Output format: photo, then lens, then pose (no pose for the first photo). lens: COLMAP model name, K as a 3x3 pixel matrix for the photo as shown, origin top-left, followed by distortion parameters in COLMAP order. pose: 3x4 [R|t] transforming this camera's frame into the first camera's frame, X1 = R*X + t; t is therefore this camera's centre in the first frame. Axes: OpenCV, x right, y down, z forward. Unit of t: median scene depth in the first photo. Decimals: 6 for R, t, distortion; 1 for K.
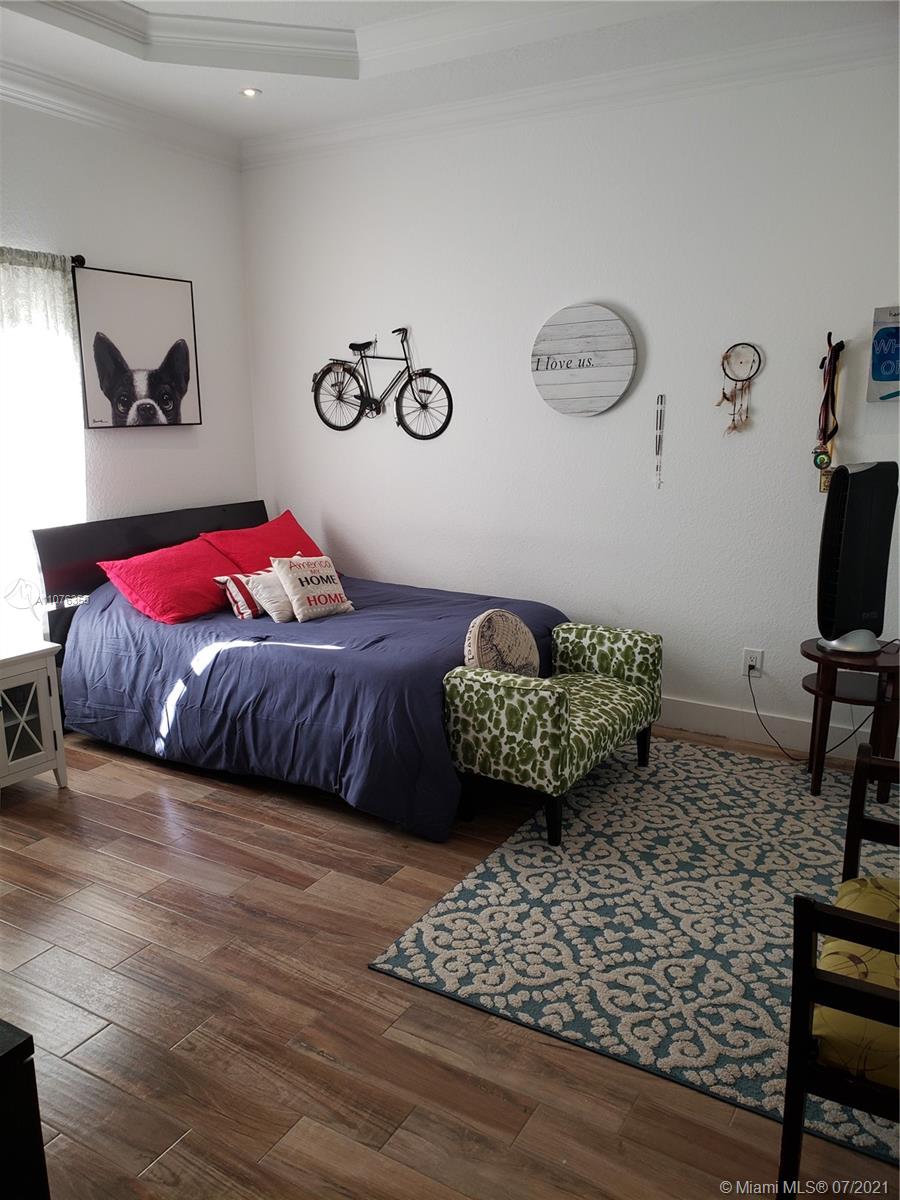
lens RADIAL K [[935.6, 0, 454.0], [0, 935.6, 596.3], [0, 0, 1]] dist [0.016268, -0.009390]
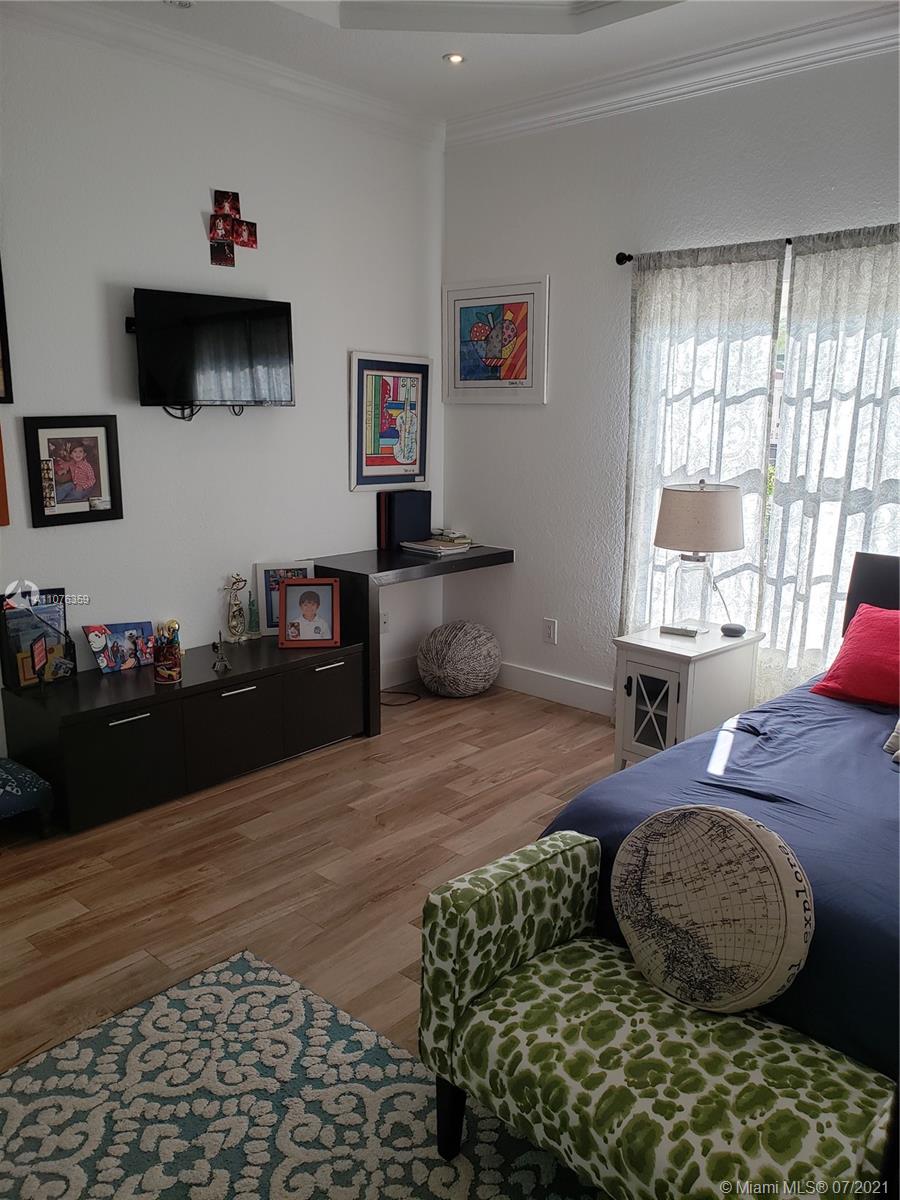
lens RADIAL K [[935.6, 0, 454.2], [0, 935.6, 608.4], [0, 0, 1]] dist [0.016268, -0.009390]
pose [[-0.202483, 0.214639, -0.955474, 0.709241], [-0.218518, 0.941181, 0.257736, -0.249780], [0.954595, 0.260975, -0.143671, 1.184160]]
